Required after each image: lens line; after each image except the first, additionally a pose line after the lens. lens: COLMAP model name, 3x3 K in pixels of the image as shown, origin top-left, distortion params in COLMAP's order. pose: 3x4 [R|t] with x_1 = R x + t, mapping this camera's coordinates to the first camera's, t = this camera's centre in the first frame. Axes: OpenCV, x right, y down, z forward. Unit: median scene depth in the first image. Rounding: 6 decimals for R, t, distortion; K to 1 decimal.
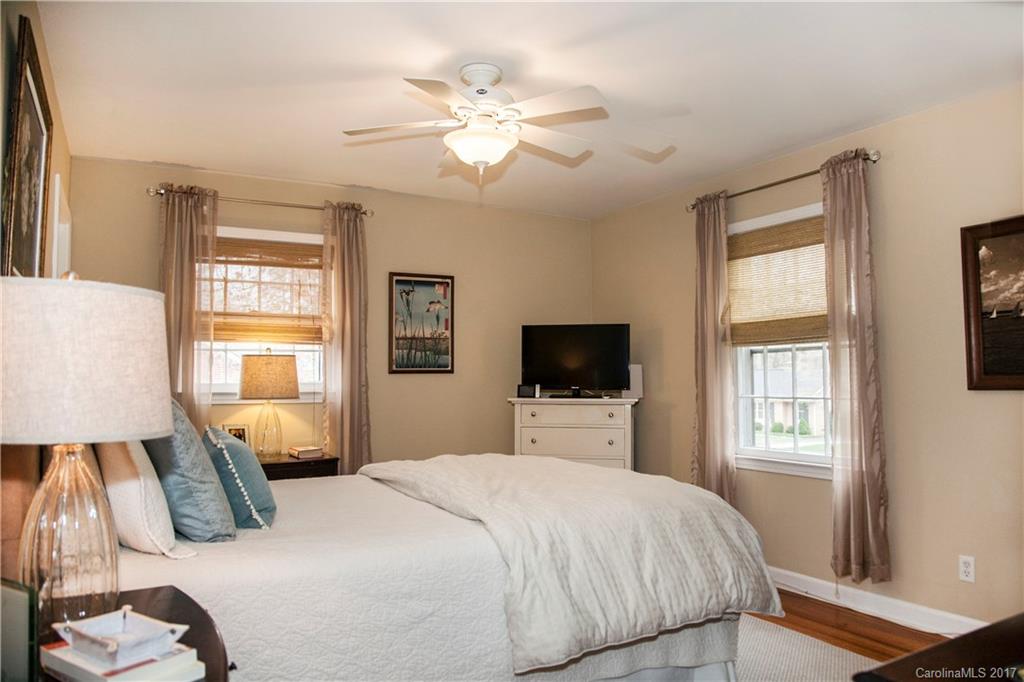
lens RADIAL K [[724.9, 0, 512.0], [0, 724.9, 341.0], [0, 0, 1]] dist [-0.049930, -0.001074]
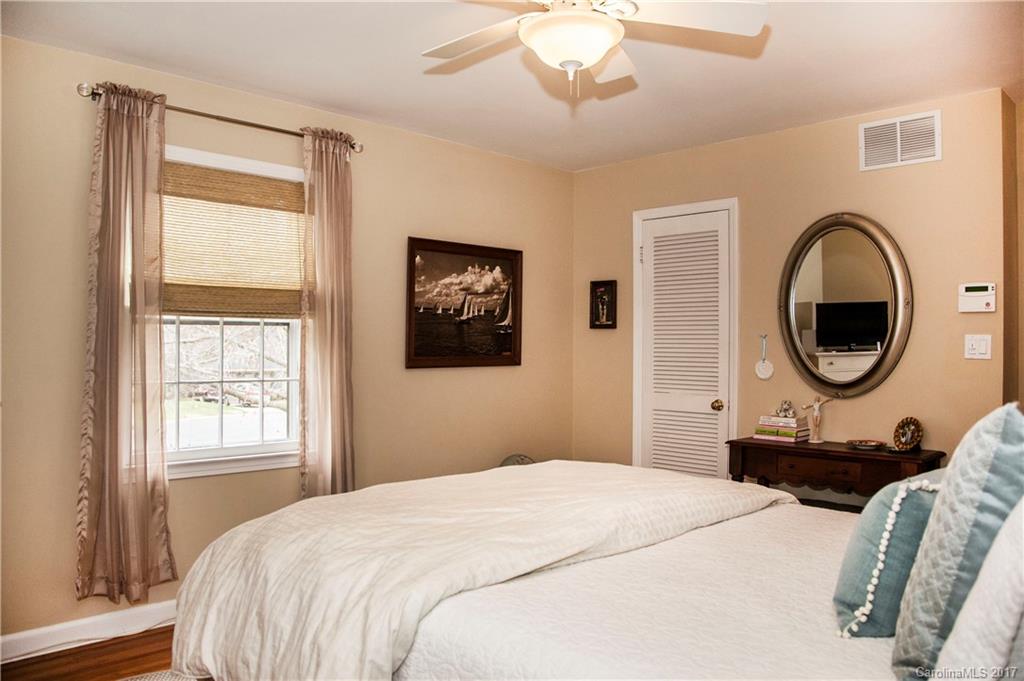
lens RADIAL K [[724.9, 0, 512.0], [0, 724.9, 340.5], [0, 0, 1]] dist [-0.049930, -0.001074]
pose [[-0.225709, 0.007228, 0.974168, -0.589767], [-0.064336, 0.997679, -0.022309, 0.034427], [-0.972068, -0.067709, -0.224720, 1.026490]]
